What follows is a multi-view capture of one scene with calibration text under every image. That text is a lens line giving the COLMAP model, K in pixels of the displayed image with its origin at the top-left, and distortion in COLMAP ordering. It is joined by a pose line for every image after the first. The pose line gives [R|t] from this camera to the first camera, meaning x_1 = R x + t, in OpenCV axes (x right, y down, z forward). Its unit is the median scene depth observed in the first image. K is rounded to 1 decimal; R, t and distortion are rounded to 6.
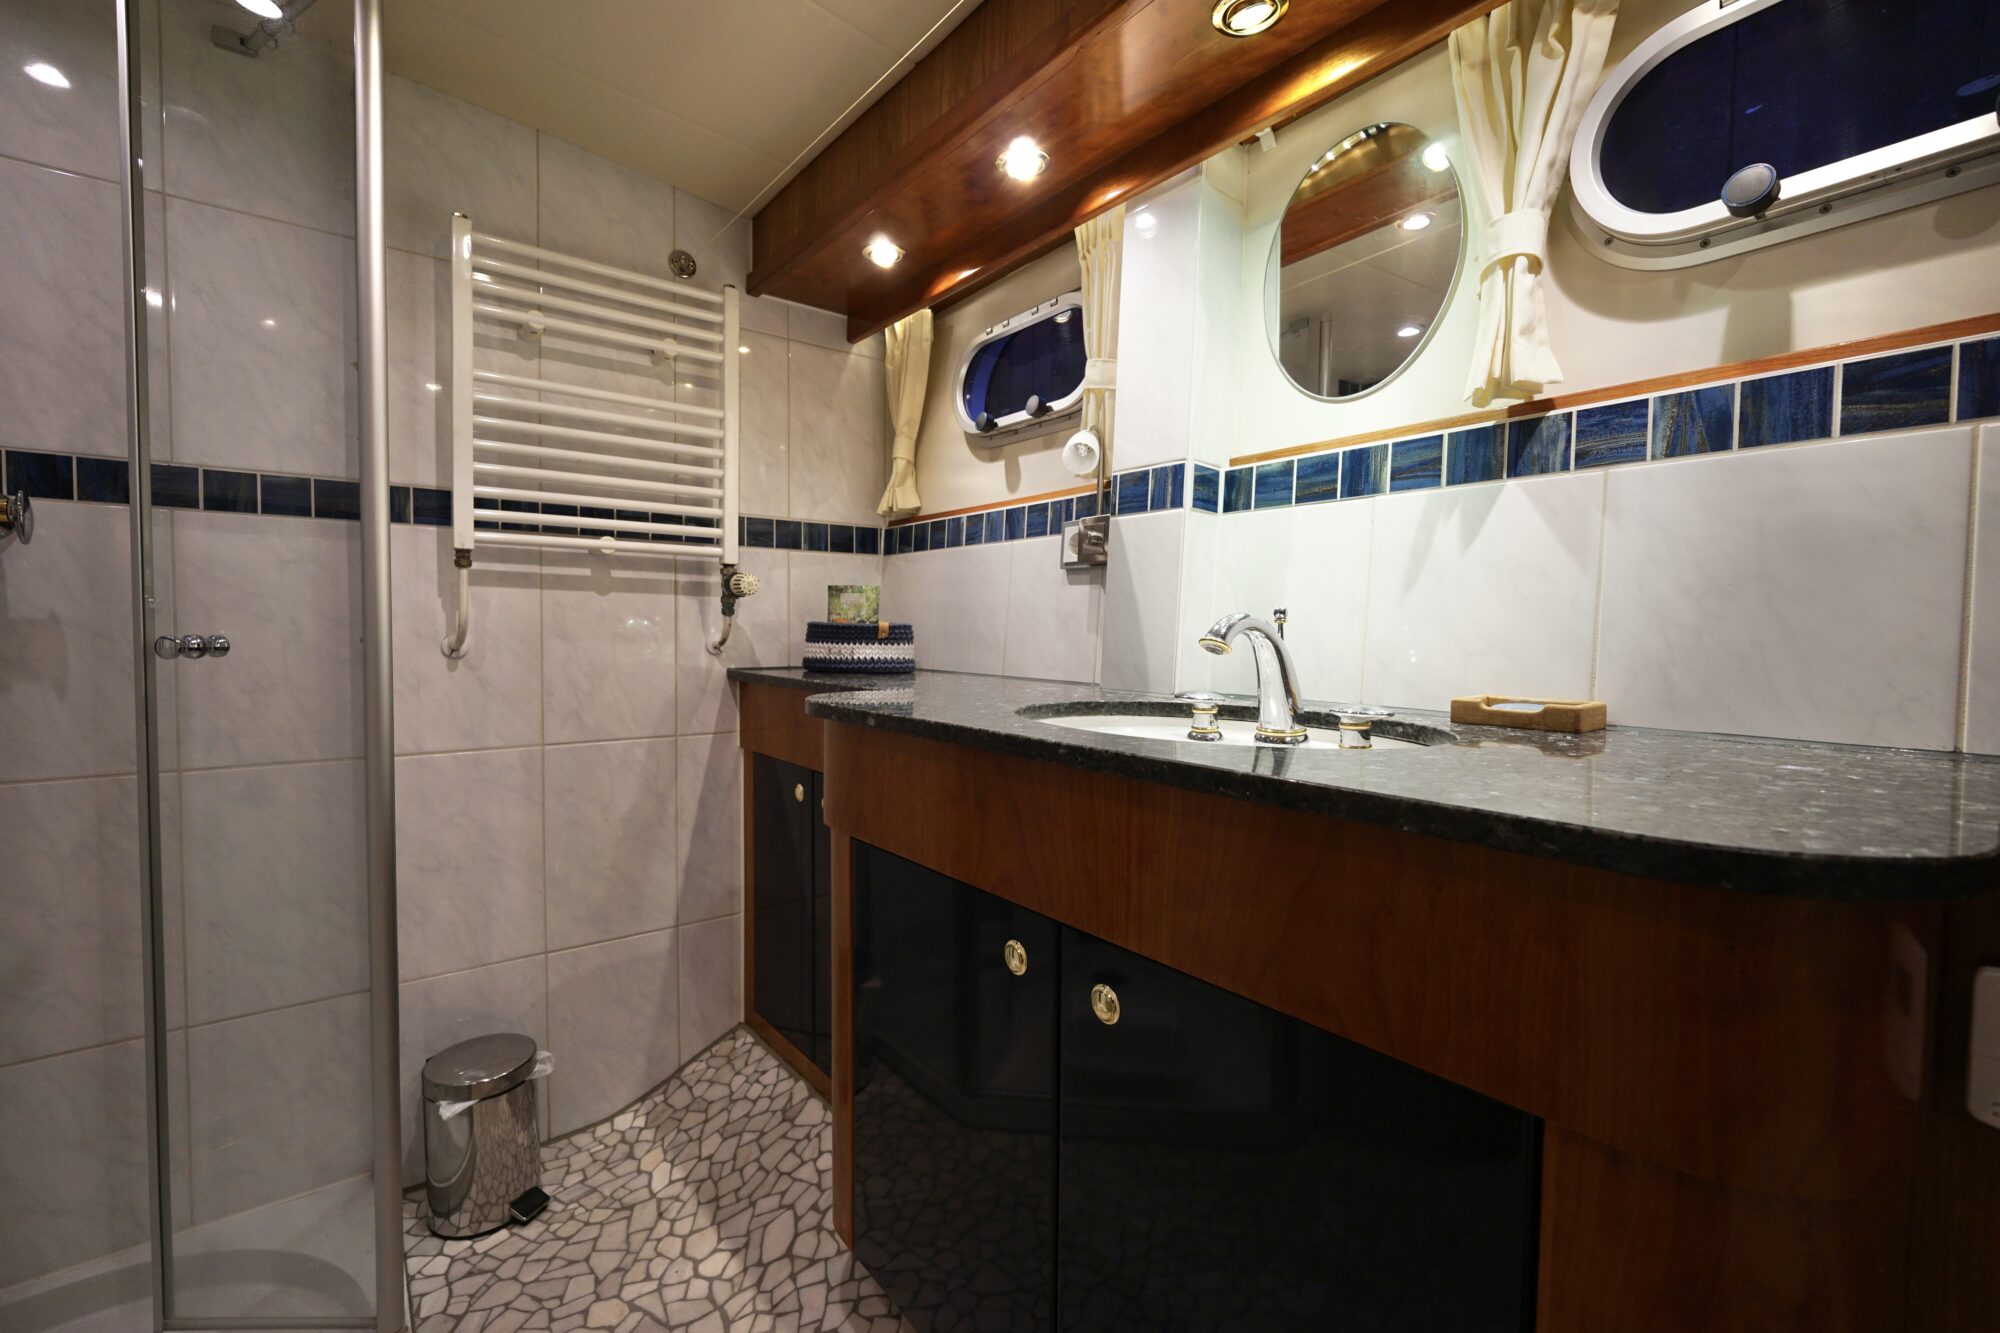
lens RADIAL K [[841.4, 0, 997.8], [0, 841.4, 655.2], [0, 0, 1]] dist [-0.011669, 0.002693]
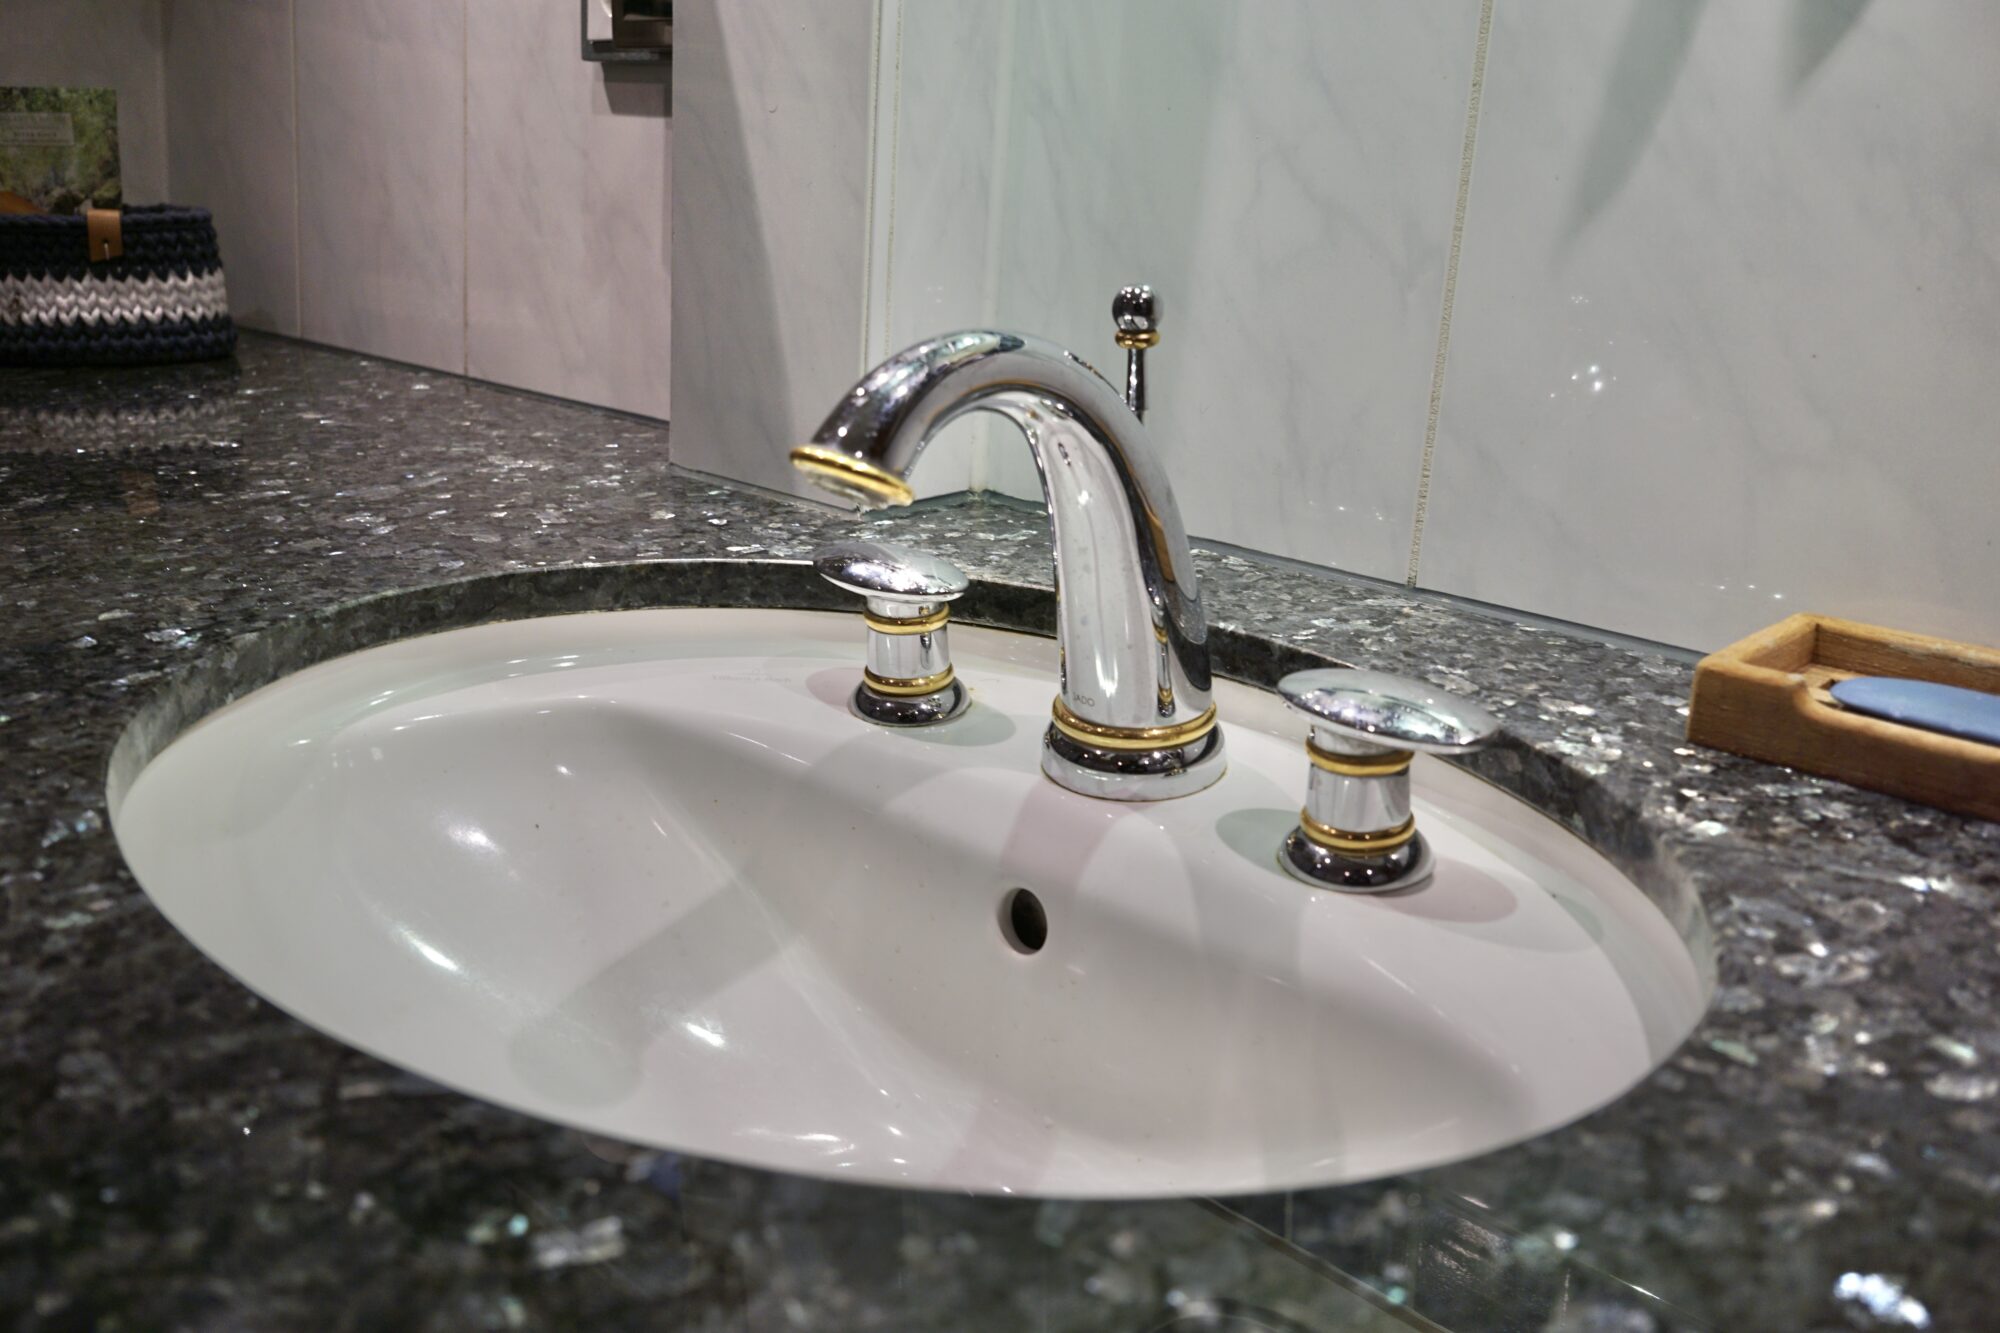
lens RADIAL K [[1722.5, 0, 994.1], [0, 1722.5, 651.0], [0, 0, 1]] dist [-0.014346, -0.001062]
pose [[0.992553, -0.030568, 0.117915, 0.159217], [-0.002461, 0.962773, 0.270300, -0.068418], [-0.121788, -0.268578, 0.955528, 0.318623]]
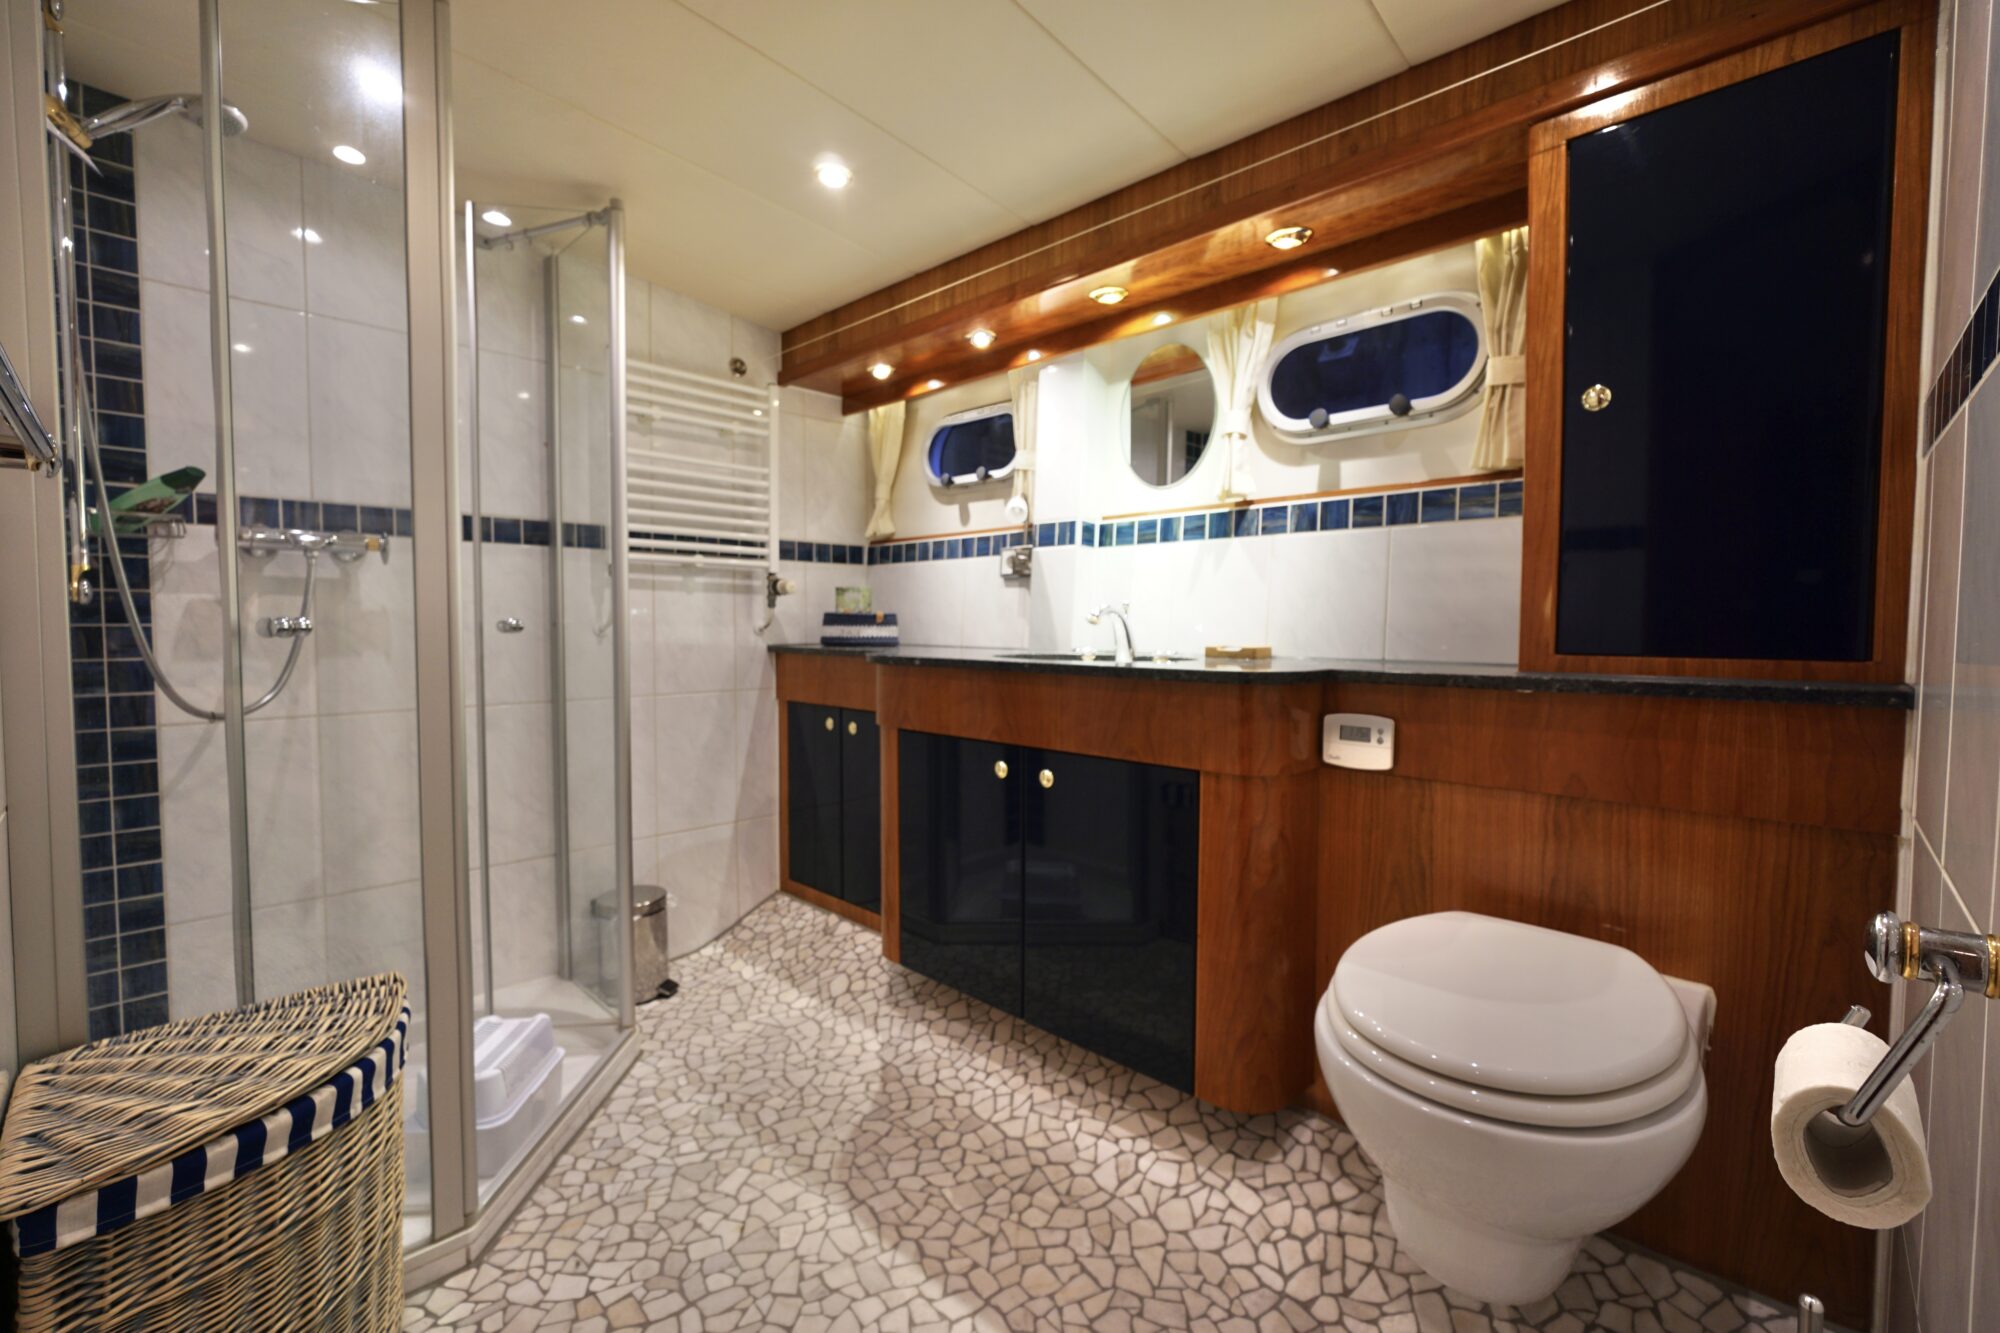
lens RADIAL K [[841.4, 0, 1008.8], [0, 841.4, 660.2], [0, 0, 1]] dist [-0.011669, 0.002693]
pose [[0.989286, -0.012187, 0.145483, -0.155791], [0.010205, 0.999845, 0.014362, 0.034021], [-0.145635, -0.012724, 0.989257, -0.636344]]
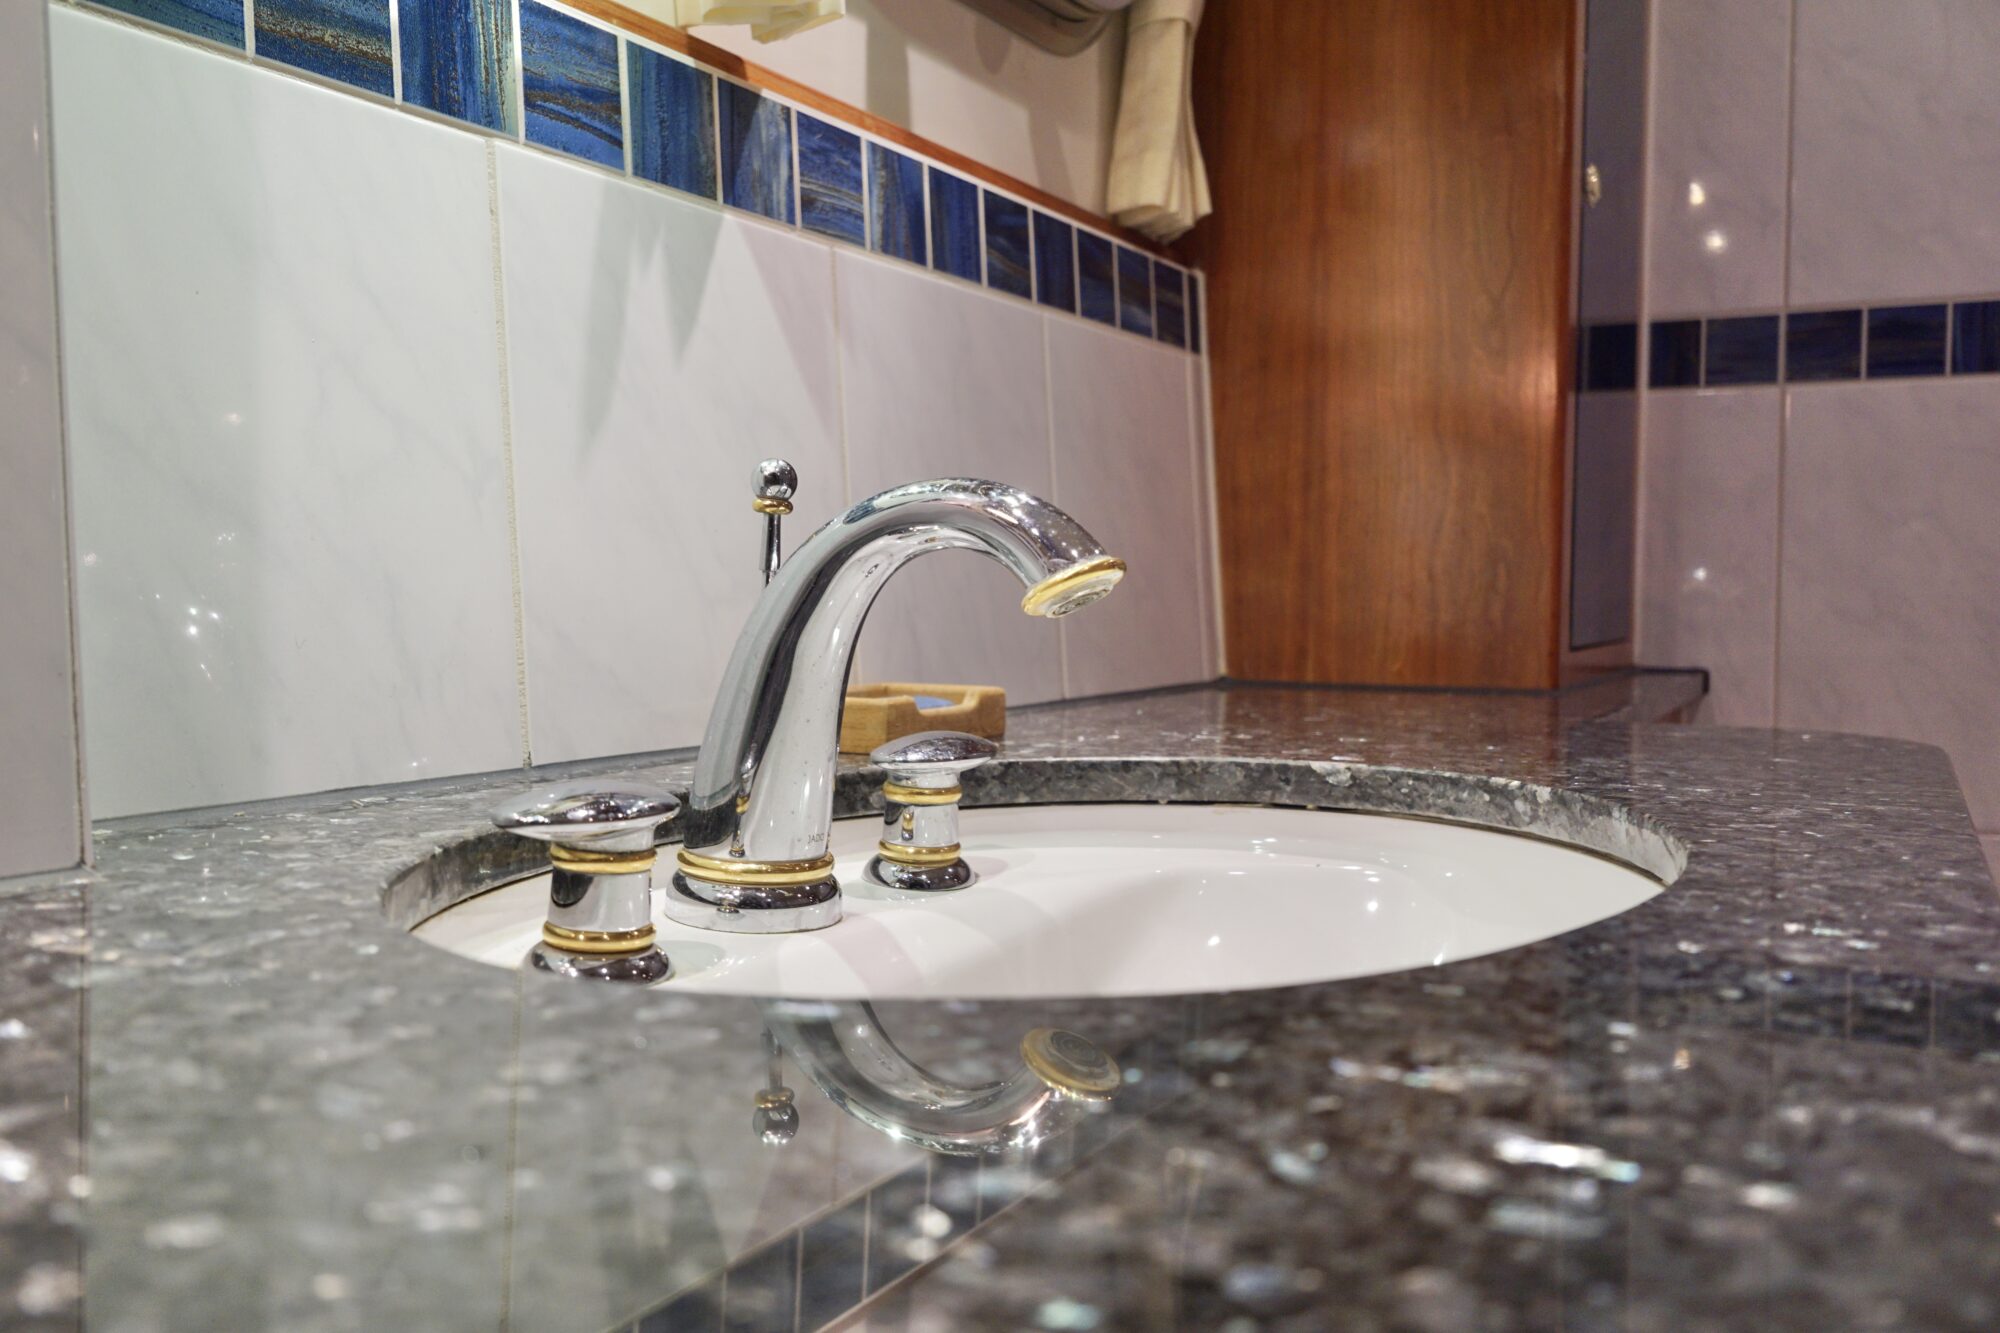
lens RADIAL K [[1722.5, 0, 1002.5], [0, 1722.5, 668.8], [0, 0, 1]] dist [-0.014346, -0.001062]
pose [[-0.406952, -0.047879, 0.912194, -0.199647], [0.025937, 0.997617, 0.063933, -0.014433], [-0.913081, 0.049677, -0.404741, 0.853968]]
